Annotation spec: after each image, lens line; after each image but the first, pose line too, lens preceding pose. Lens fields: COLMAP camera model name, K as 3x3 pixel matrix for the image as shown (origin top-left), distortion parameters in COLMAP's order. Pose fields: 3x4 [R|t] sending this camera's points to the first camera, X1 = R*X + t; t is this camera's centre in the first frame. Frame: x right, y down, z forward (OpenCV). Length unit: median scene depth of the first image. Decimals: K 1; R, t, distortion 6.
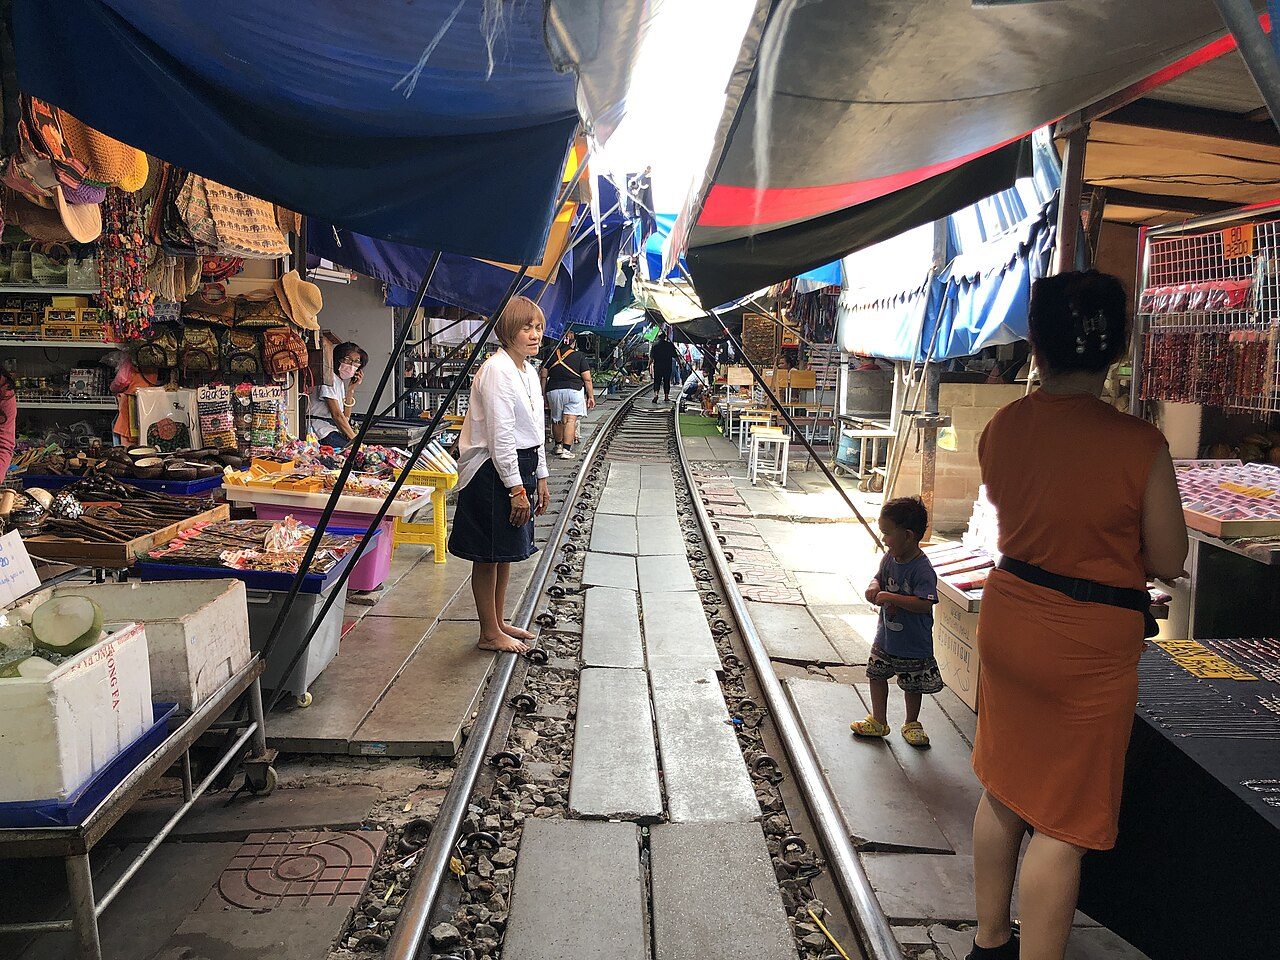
lens RADIAL K [[1039.1, 0, 640.0], [0, 1039.1, 480.0], [0, 0, 1]] dist [-0.058712, 0.092797]
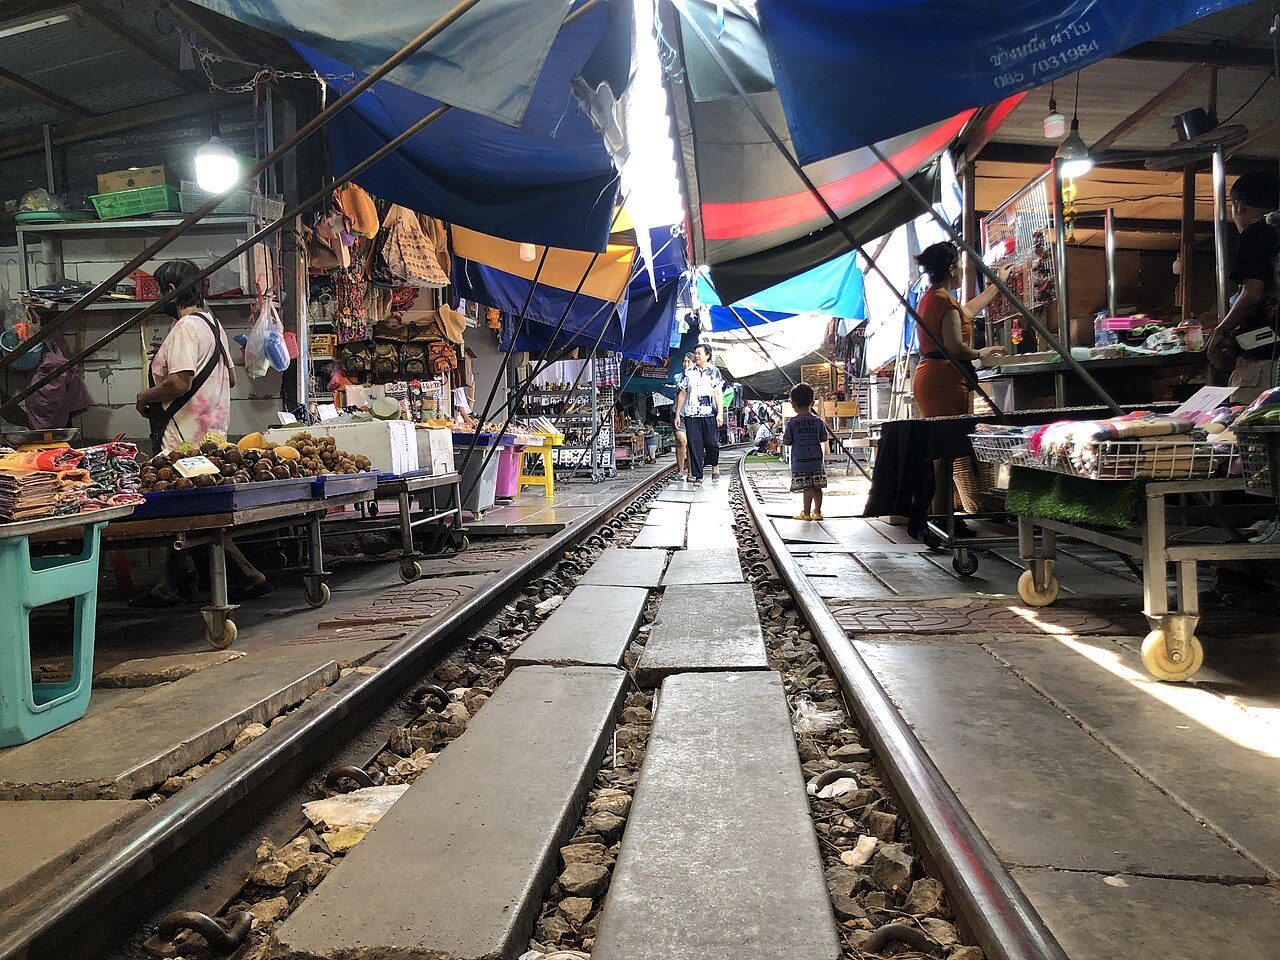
lens RADIAL K [[1039.1, 0, 640.0], [0, 1039.1, 480.0], [0, 0, 1]] dist [-0.058712, 0.092797]
pose [[0.994688, -0.047316, -0.091414, 0.061376], [0.038609, 0.994751, -0.094766, 0.200432], [0.095418, 0.090733, 0.991294, -0.416698]]
